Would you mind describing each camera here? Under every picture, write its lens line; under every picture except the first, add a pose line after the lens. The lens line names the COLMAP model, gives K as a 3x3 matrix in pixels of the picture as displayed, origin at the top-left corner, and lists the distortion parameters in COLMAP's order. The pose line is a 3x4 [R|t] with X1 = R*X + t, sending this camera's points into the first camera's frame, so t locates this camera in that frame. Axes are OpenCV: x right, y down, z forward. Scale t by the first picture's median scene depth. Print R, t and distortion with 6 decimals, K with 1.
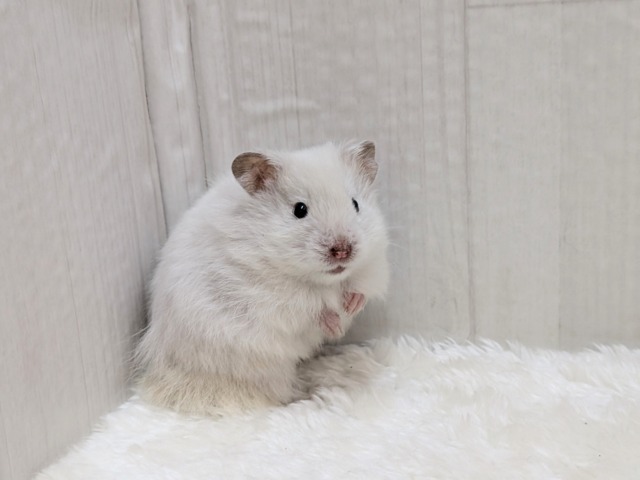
lens RADIAL K [[451.9, 0, 326.9], [0, 451.9, 240.2], [0, 0, 1]] dist [0.029970, -0.000498]
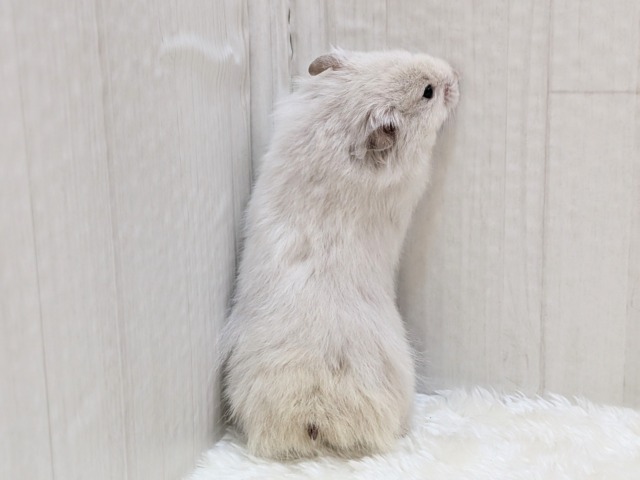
lens RADIAL K [[451.9, 0, 331.0], [0, 451.9, 271.9], [0, 0, 1]] dist [0.029970, -0.000498]
pose [[0.998593, 0.044764, 0.028432, -0.235744], [-0.043294, 0.997792, -0.050370, 0.008331], [-0.030624, 0.049068, 0.998326, -0.076492]]
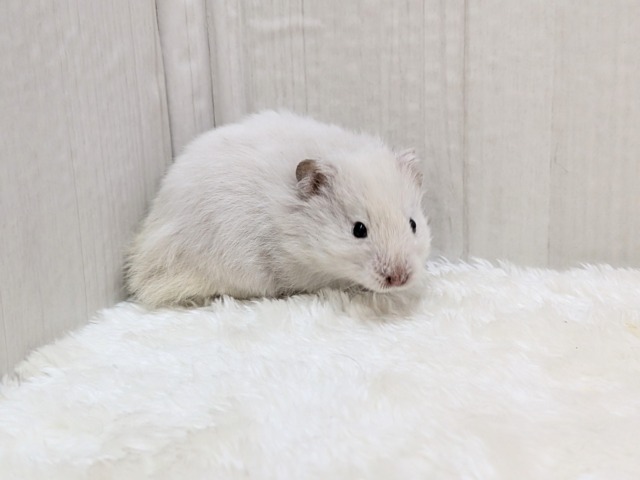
lens RADIAL K [[451.9, 0, 346.9], [0, 451.9, 224.7], [0, 0, 1]] dist [0.029970, -0.000498]
pose [[0.999281, 0.035817, 0.012408, 0.039967], [-0.035588, 0.999200, -0.018233, 0.184581], [-0.013051, 0.017779, 0.999757, -0.029436]]
